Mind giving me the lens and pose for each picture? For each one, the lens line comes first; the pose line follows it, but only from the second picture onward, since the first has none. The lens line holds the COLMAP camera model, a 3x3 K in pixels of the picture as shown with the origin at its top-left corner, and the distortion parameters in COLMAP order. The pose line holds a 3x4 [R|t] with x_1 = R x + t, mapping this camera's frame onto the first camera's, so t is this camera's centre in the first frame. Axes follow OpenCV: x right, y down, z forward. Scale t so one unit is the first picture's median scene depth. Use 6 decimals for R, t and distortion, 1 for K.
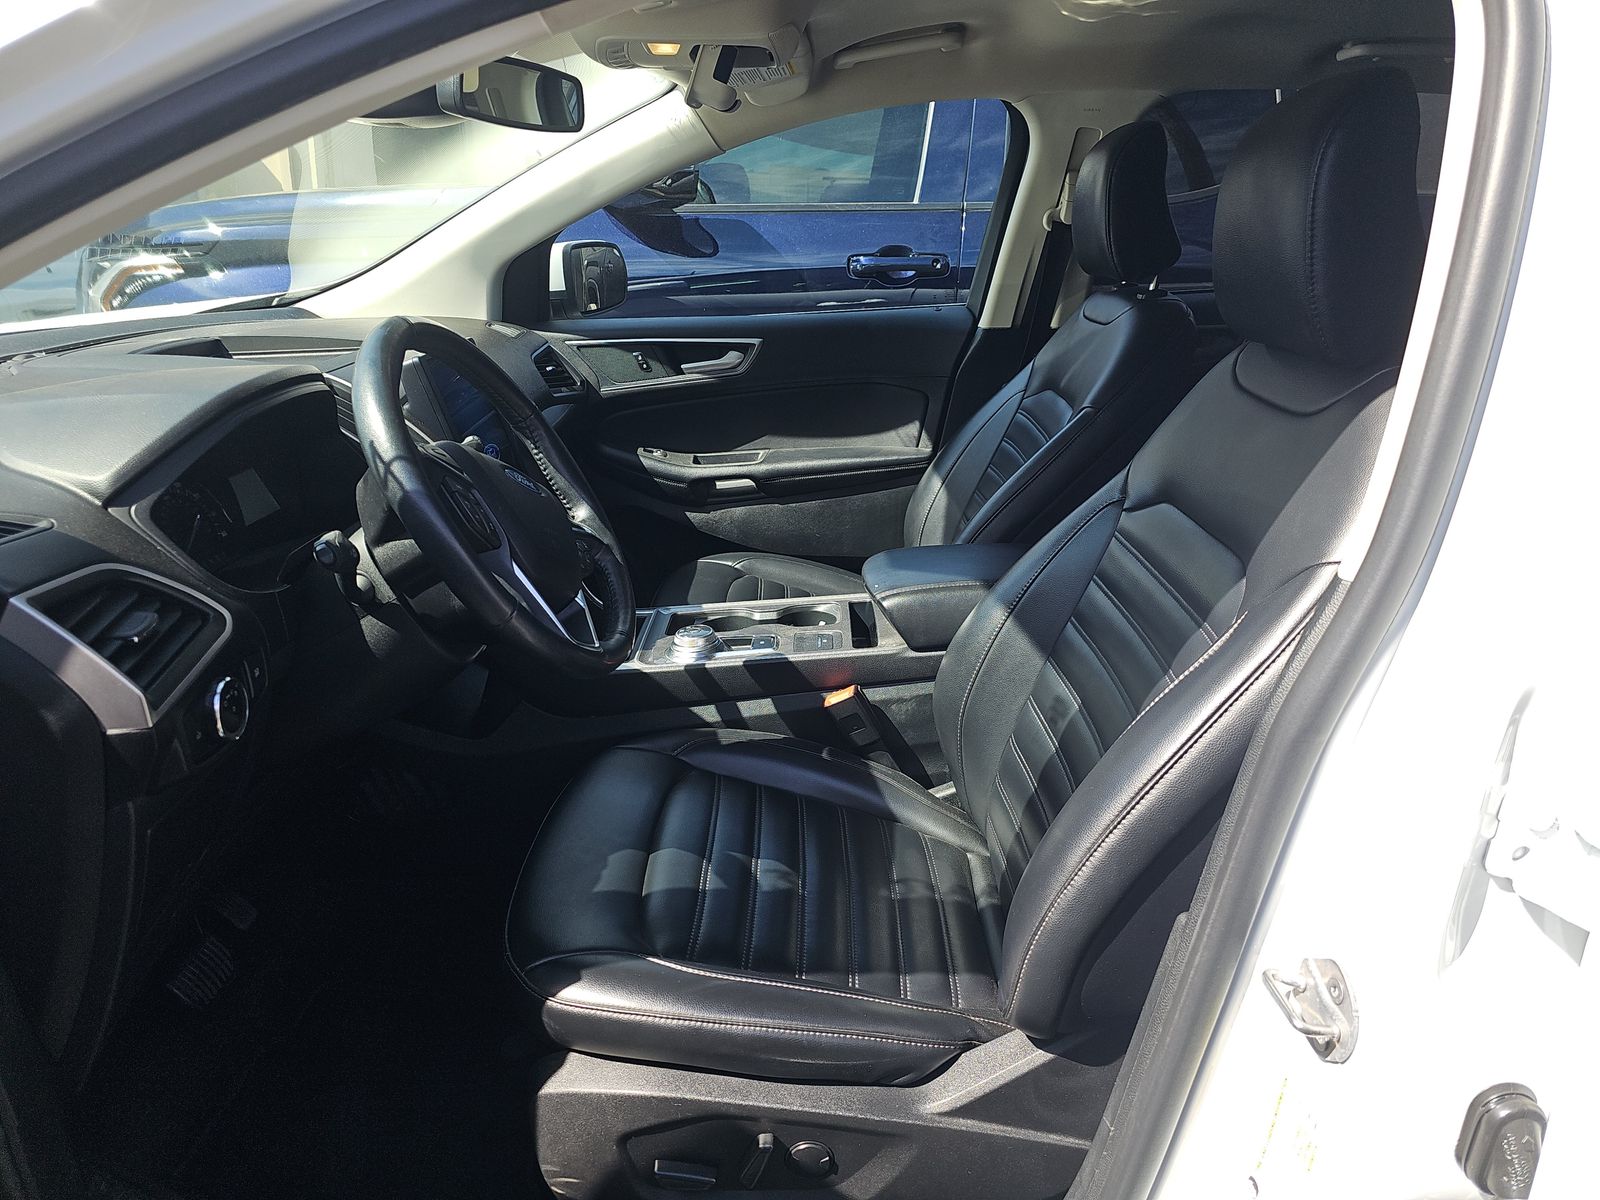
lens RADIAL K [[1064.5, 0, 805.7], [0, 1064.5, 593.6], [0, 0, 1]] dist [0.069944, -0.078994]
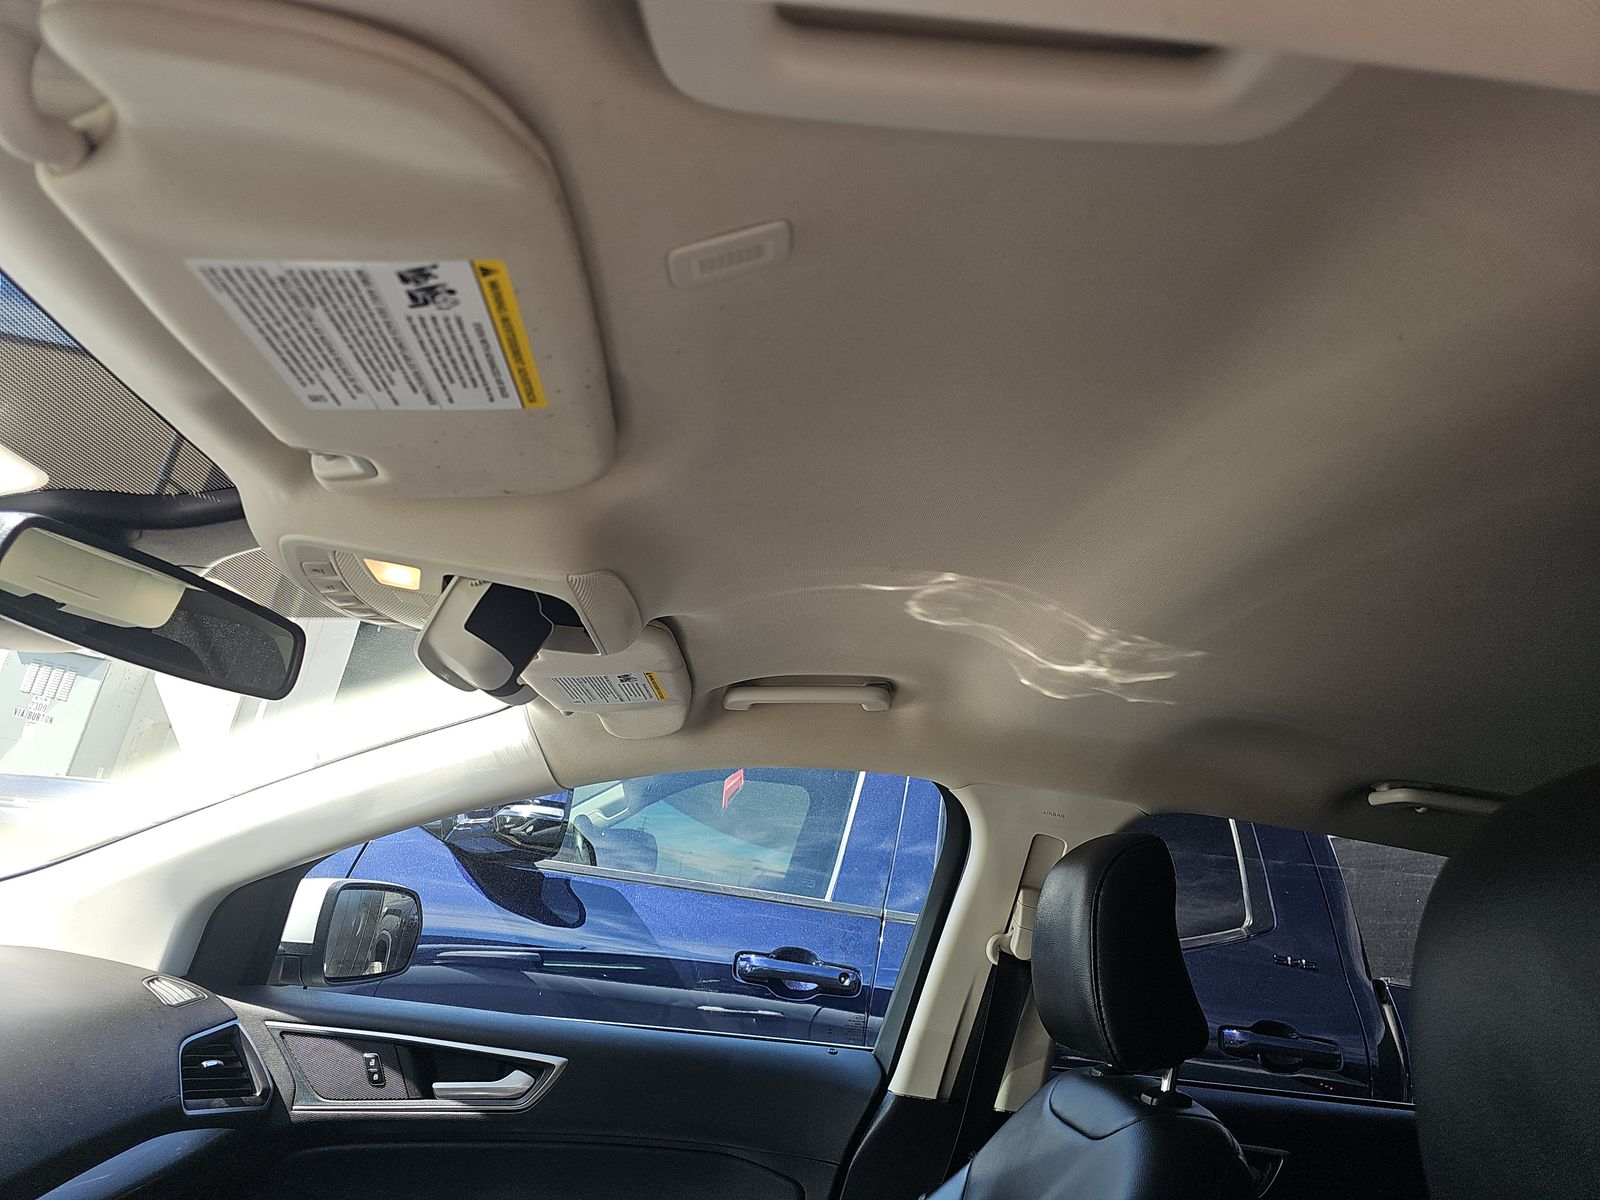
lens RADIAL K [[1064.5, 0, 805.7], [0, 1064.5, 593.6], [0, 0, 1]] dist [0.069944, -0.078994]
pose [[0.987047, 0.159401, 0.018145, 0.047491], [-0.118677, 0.801581, -0.585990, -0.095185], [-0.107952, 0.576246, 0.810115, 0.274380]]
